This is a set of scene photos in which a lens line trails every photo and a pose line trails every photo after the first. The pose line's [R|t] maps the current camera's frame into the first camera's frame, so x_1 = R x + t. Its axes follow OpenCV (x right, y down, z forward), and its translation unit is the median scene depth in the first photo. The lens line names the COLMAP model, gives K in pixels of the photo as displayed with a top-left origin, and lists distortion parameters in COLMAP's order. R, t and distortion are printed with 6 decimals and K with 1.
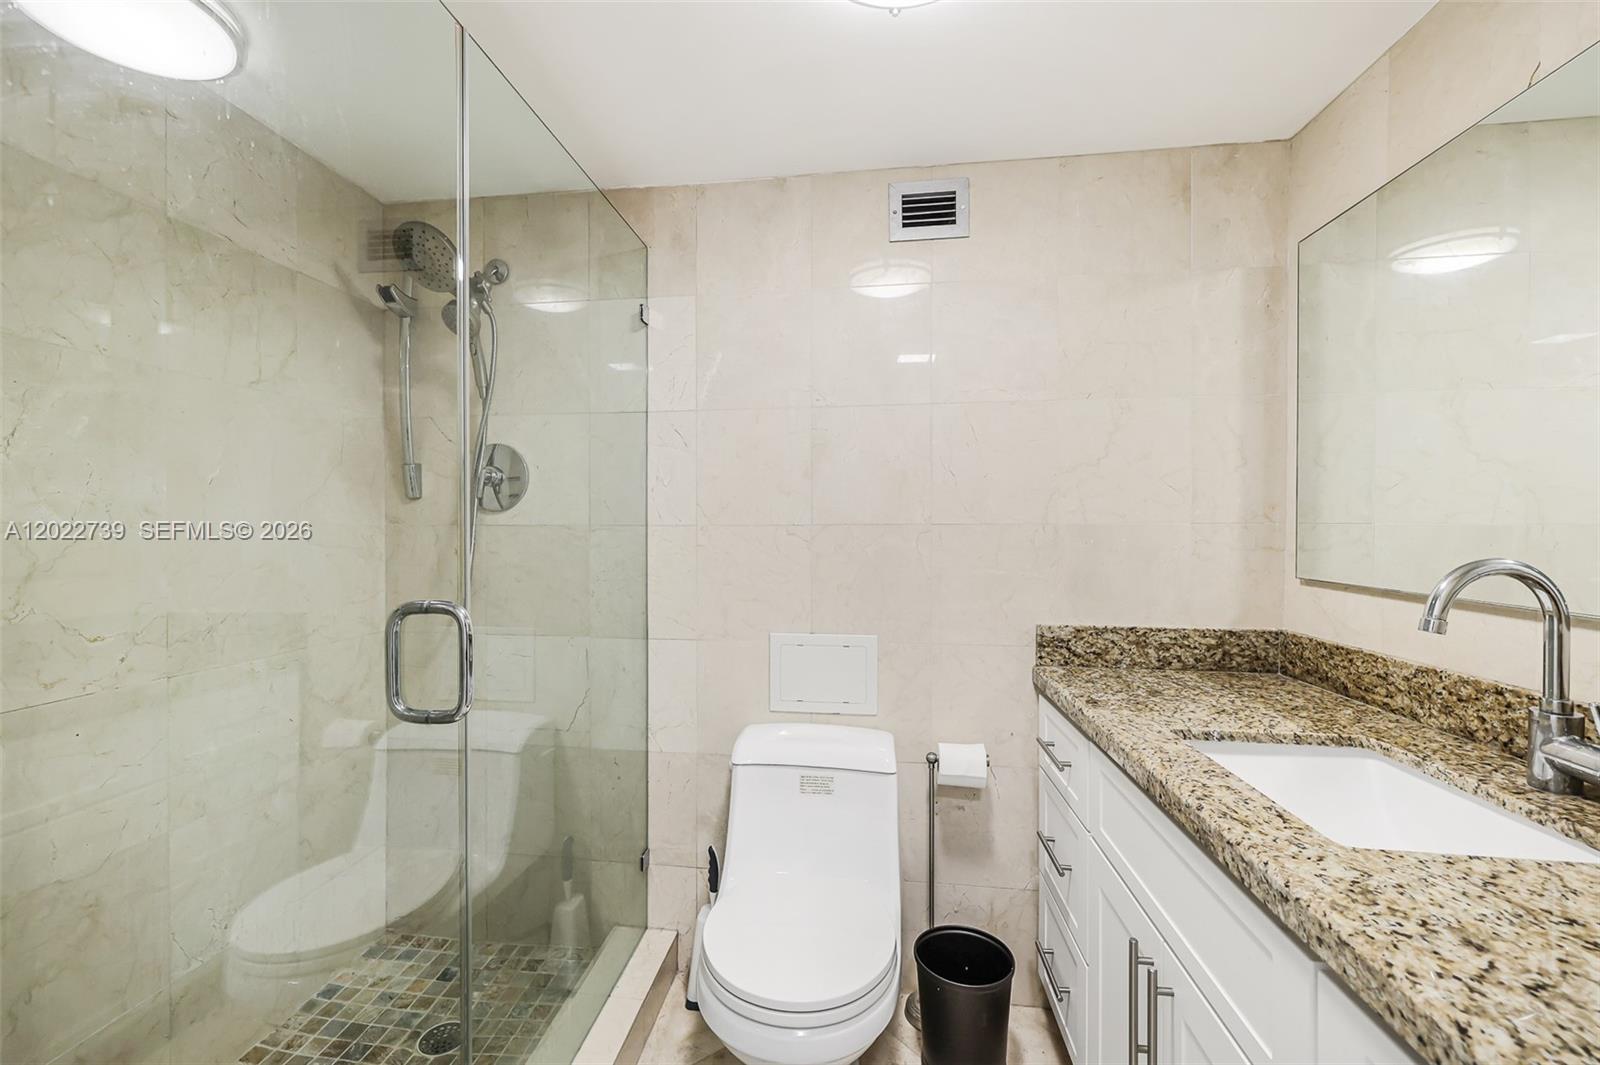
lens RADIAL K [[682.8, 0, 785.3], [0, 682.8, 527.4], [0, 0, 1]] dist [0.002690, -0.000097]
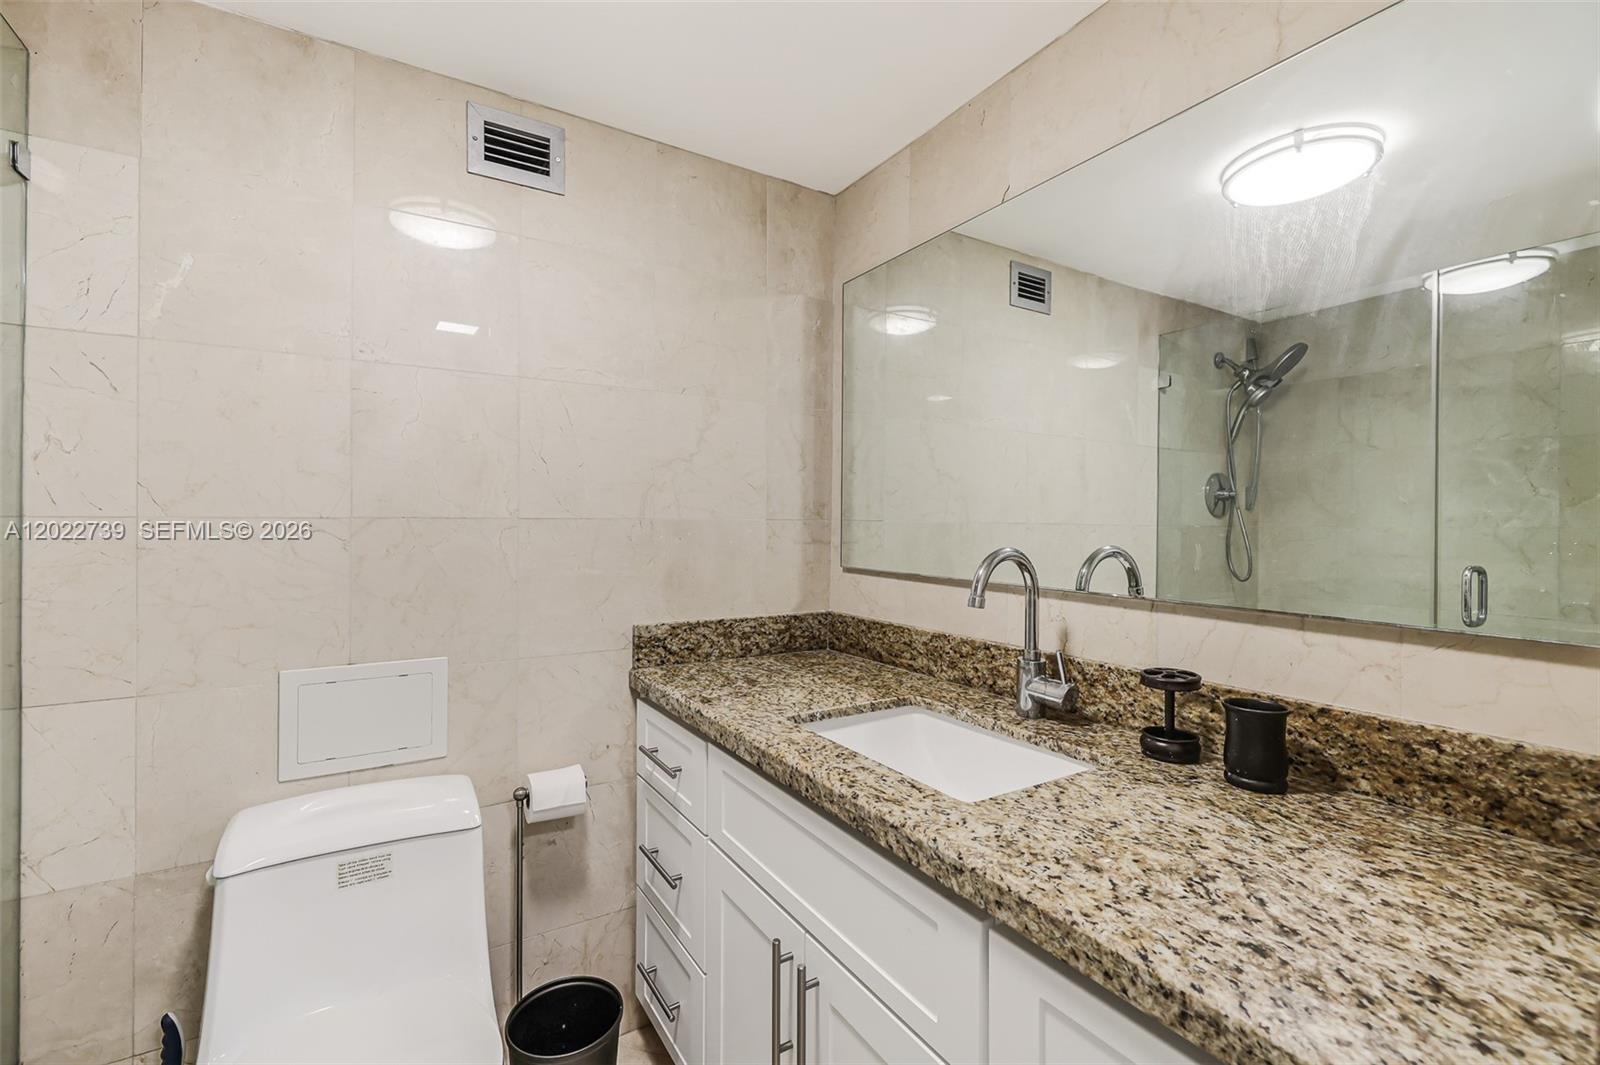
lens RADIAL K [[684.5, 0, 796.2], [0, 684.5, 520.0], [0, 0, 1]] dist [0.000483, -0.000524]
pose [[0.779544, 0.006835, 0.626310, -0.064149], [-0.004168, 0.999975, -0.005725, 0.000900], [-0.626334, 0.001853, 0.779553, 0.147468]]
